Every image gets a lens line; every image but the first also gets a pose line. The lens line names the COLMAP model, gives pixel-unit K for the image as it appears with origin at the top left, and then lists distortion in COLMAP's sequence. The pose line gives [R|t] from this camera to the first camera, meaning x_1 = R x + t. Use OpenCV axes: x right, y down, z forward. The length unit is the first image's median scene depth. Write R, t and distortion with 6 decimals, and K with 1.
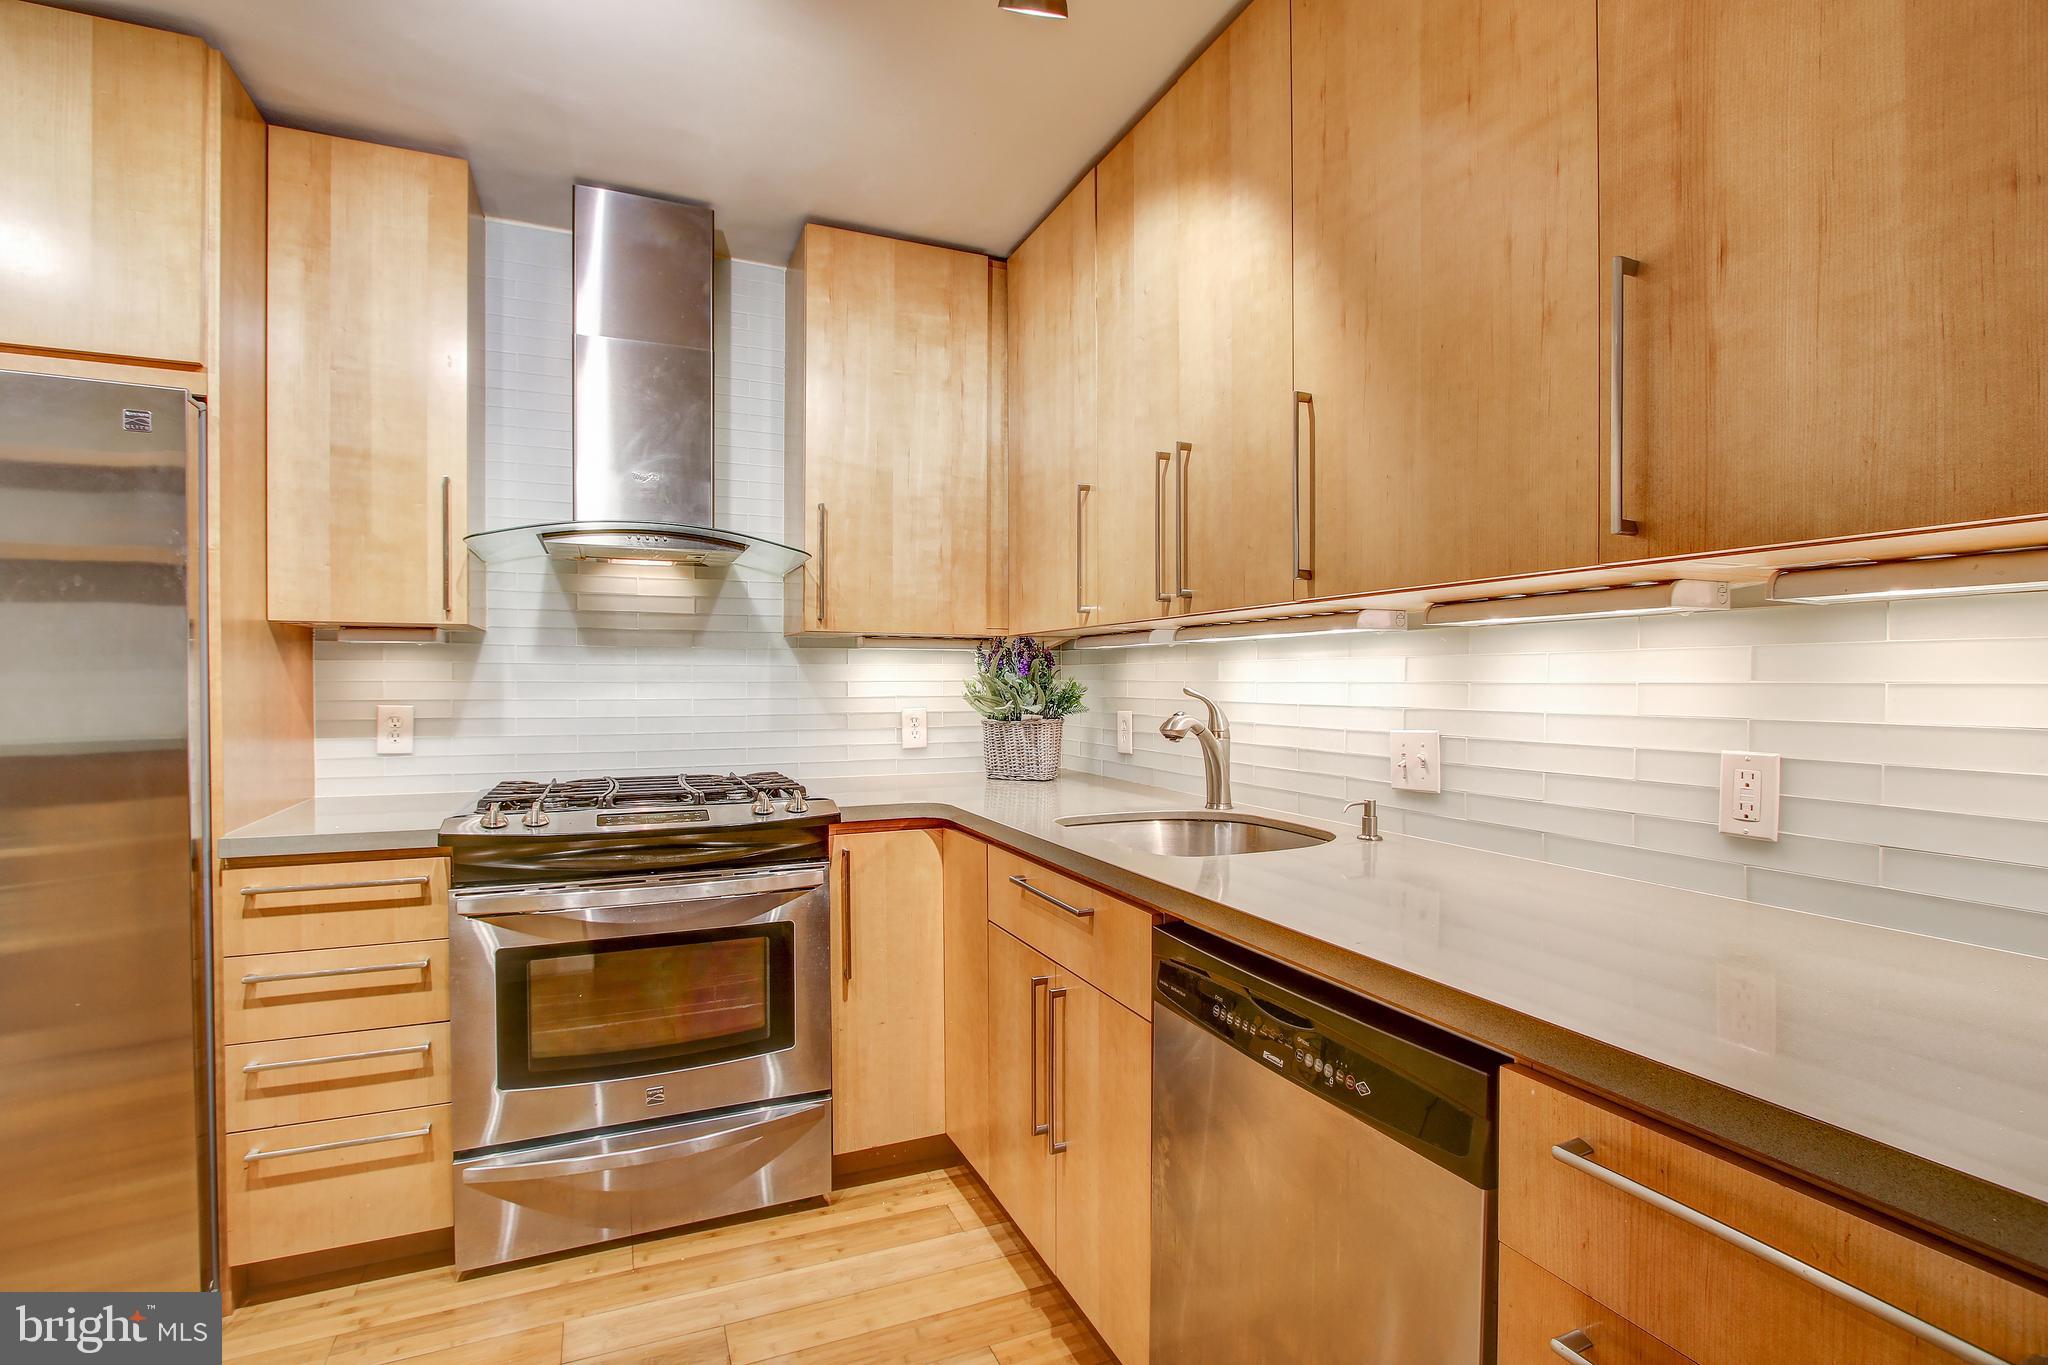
lens RADIAL K [[944.7, 0, 1019.7], [0, 944.7, 688.8], [0, 0, 1]] dist [-0.024249, 0.005633]
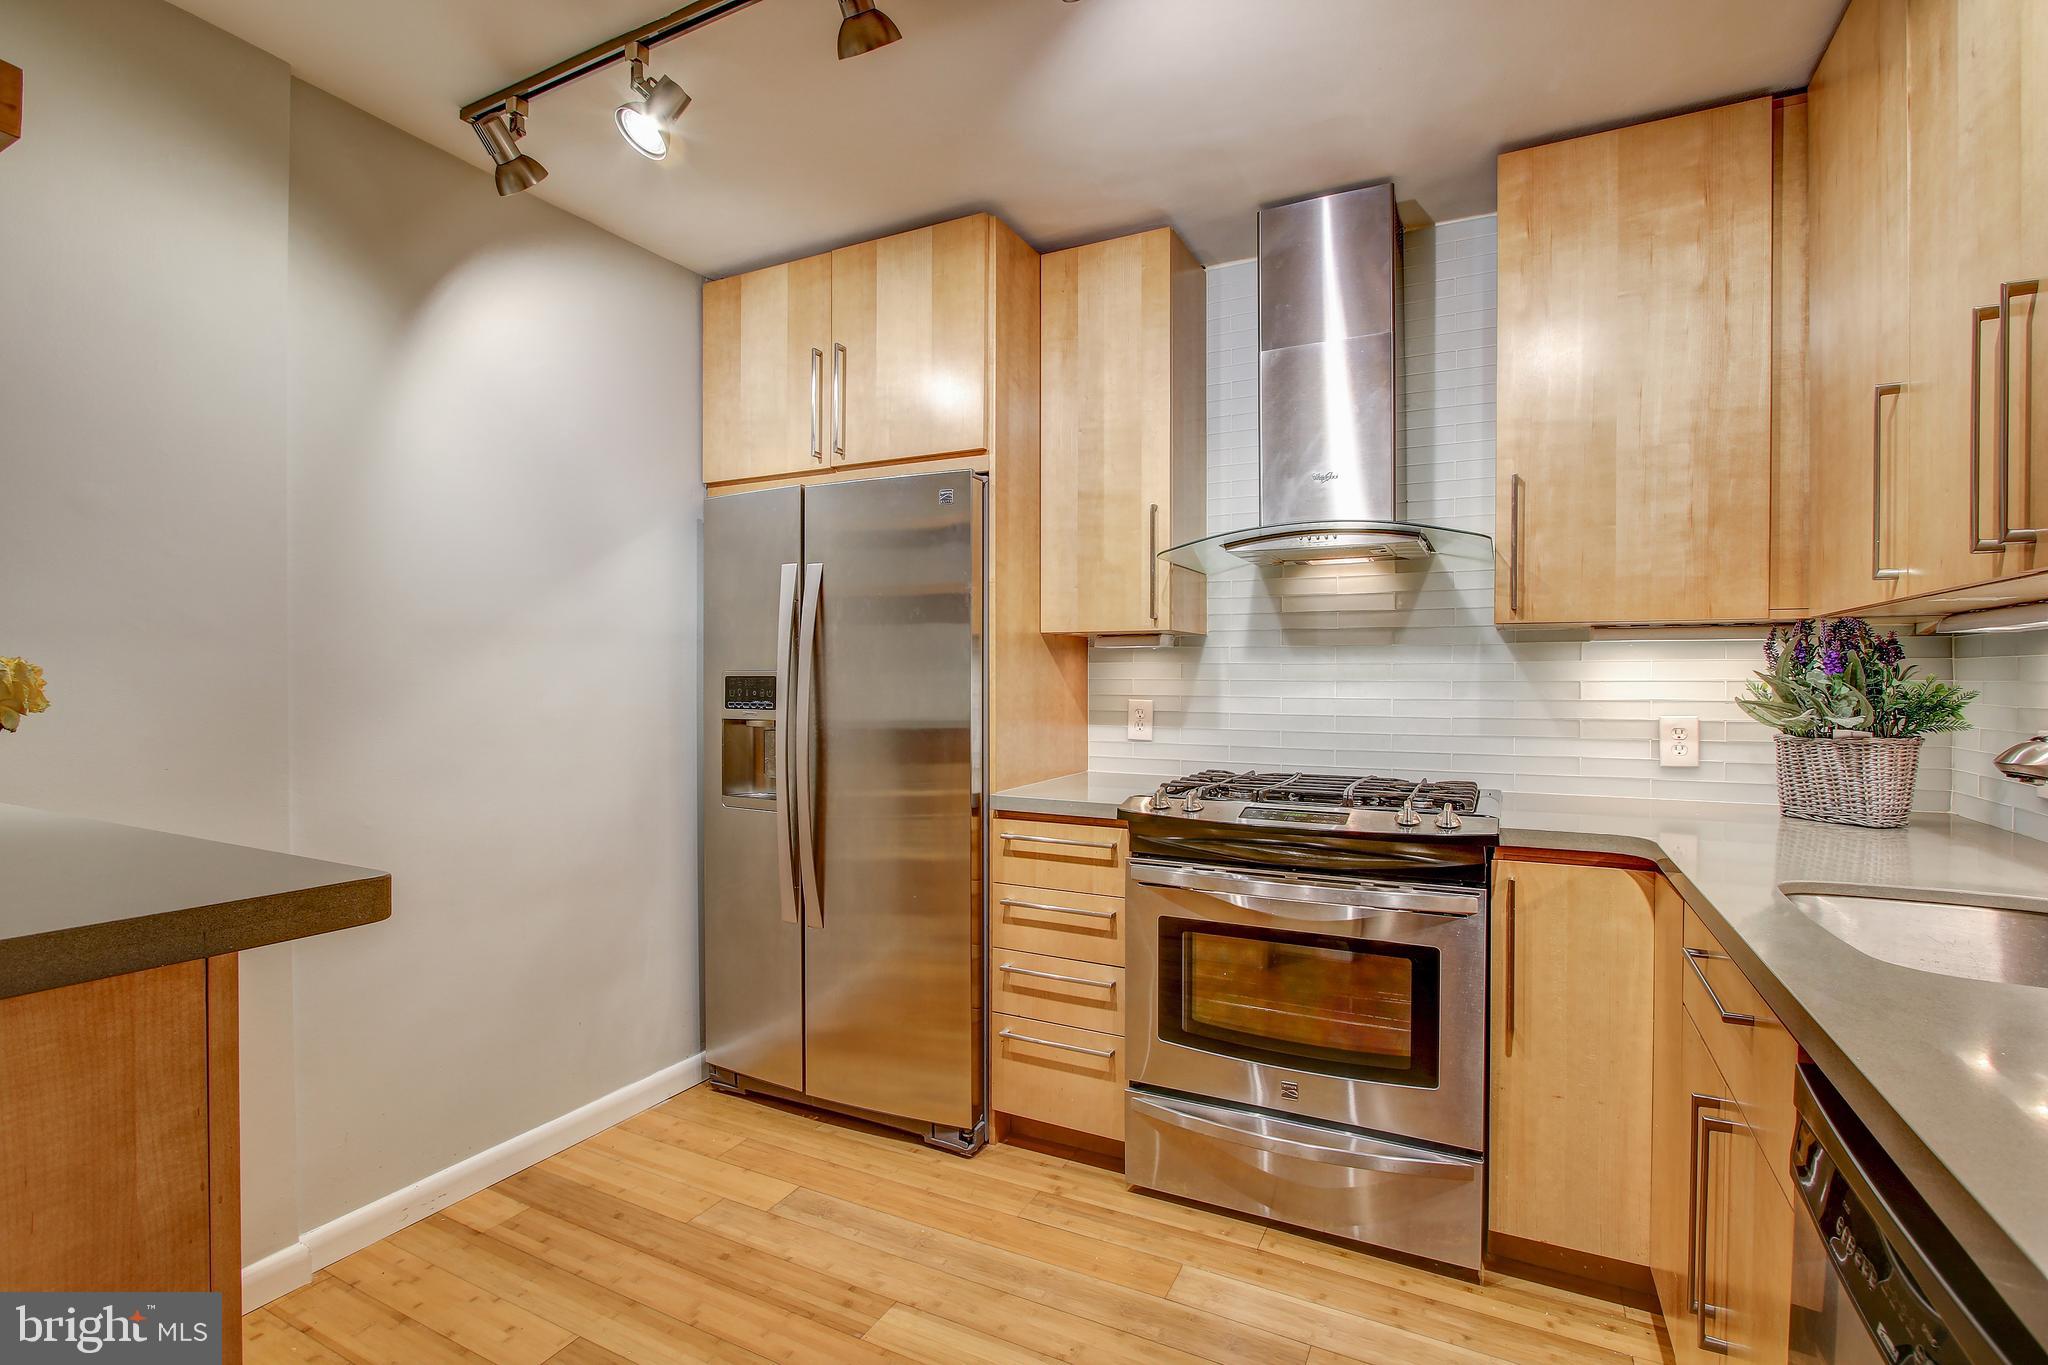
lens RADIAL K [[951.3, 0, 1026.9], [0, 951.3, 689.5], [0, 0, 1]] dist [-0.023118, 0.005103]
pose [[0.634894, 0.010978, -0.772521, 0.207829], [-0.009164, 0.999936, 0.006678, -0.002358], [0.772545, 0.002839, 0.634954, 0.128695]]
